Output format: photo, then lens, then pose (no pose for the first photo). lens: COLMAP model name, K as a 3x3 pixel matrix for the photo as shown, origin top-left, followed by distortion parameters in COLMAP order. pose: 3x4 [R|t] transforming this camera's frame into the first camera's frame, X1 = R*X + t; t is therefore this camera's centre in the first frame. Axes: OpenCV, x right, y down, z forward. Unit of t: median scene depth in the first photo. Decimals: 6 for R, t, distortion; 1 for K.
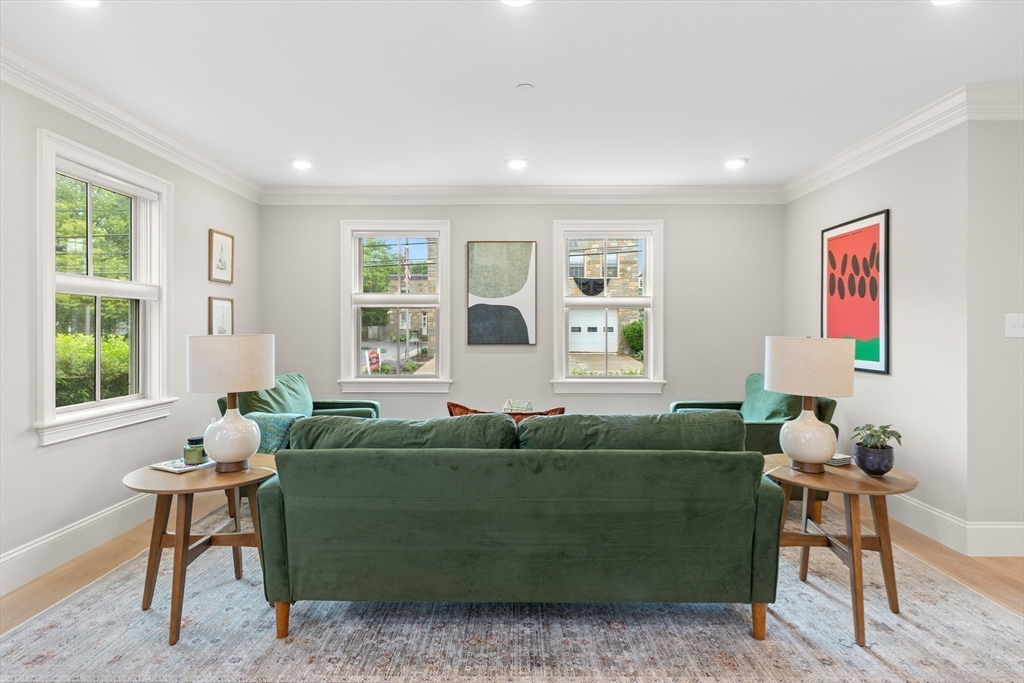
lens RADIAL K [[537.1, 0, 513.5], [0, 537.1, 331.1], [0, 0, 1]] dist [-0.000115, 0.000966]
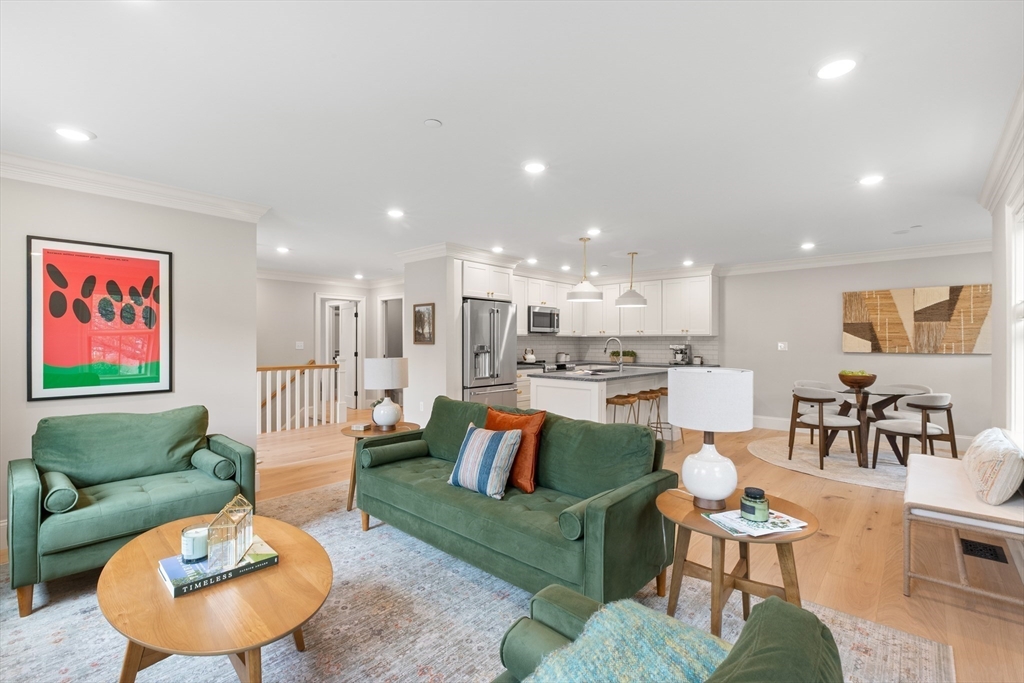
lens RADIAL K [[465.6, 0, 517.7], [0, 465.6, 337.9], [0, 0, 1]] dist [0.004368, -0.001284]
pose [[-0.757340, 0.003837, 0.653010, -0.465788], [0.002463, 0.999992, -0.003018, -0.028105], [-0.653017, -0.000678, -0.757343, 1.078461]]
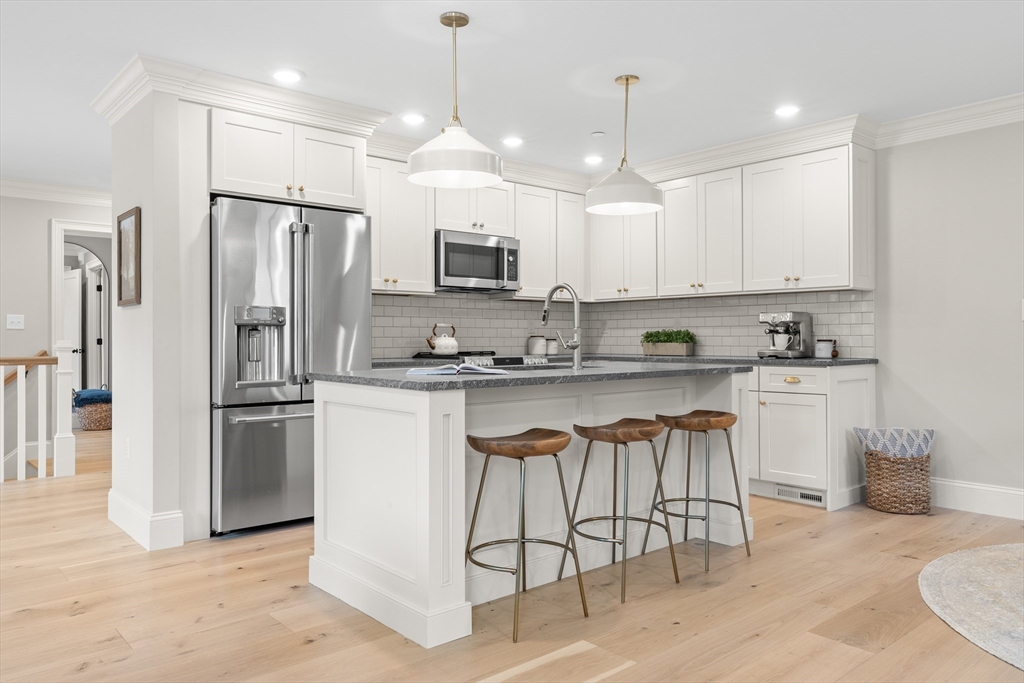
lens RADIAL K [[728.6, 0, 516.4], [0, 728.6, 332.5], [0, 0, 1]] dist [0.003242, 0.002038]
pose [[-0.662507, 0.006255, 0.749030, -0.382840], [0.006473, 0.999976, -0.002625, 0.028025], [-0.749028, 0.003109, -0.662531, 0.444162]]
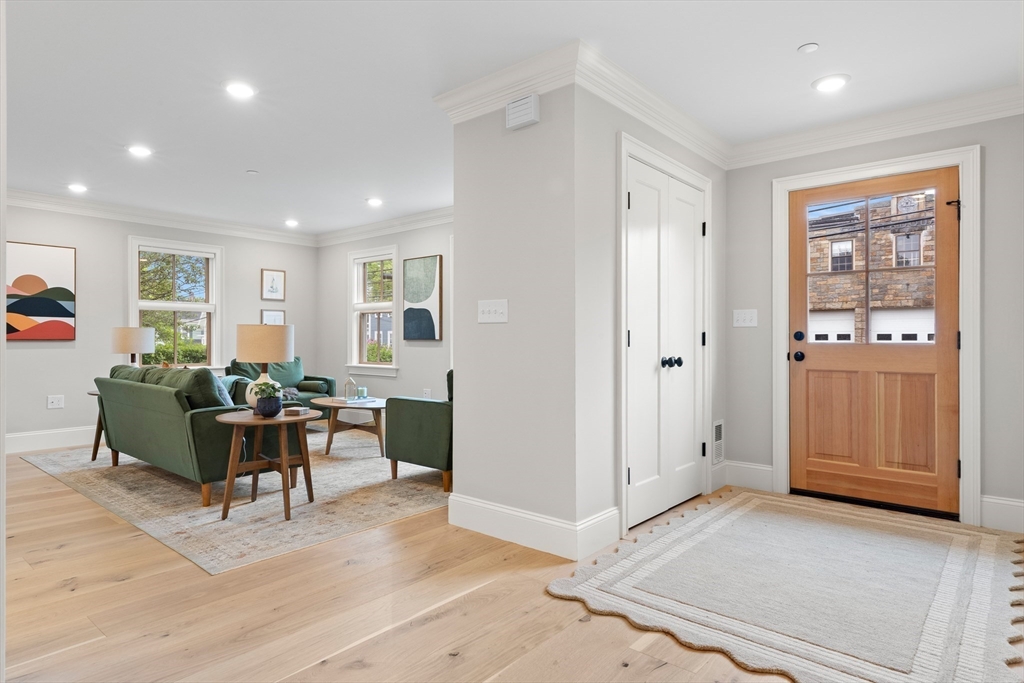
lens RADIAL K [[580.5, 0, 515.5], [0, 580.5, 339.3], [0, 0, 1]] dist [0.000820, -0.000672]
pose [[0.767666, -0.000387, -0.640850, 1.181942], [-0.003795, 0.999980, -0.005150, 0.034789], [0.640839, 0.006385, 0.767649, 0.124111]]
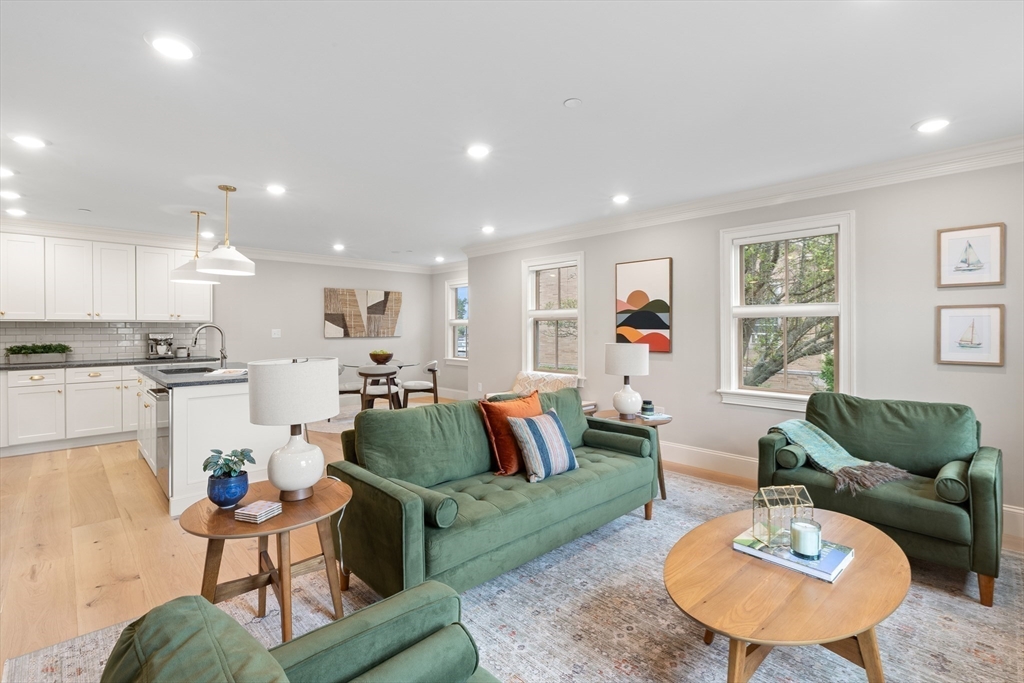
lens RADIAL K [[465.6, 0, 512.3], [0, 465.6, 341.6], [0, 0, 1]] dist [0.004368, -0.001284]
pose [[-0.712246, 0.022604, -0.701566, 0.483315], [-0.001226, 0.999440, 0.033445, -0.029909], [0.701929, 0.024681, -0.711819, 1.050028]]
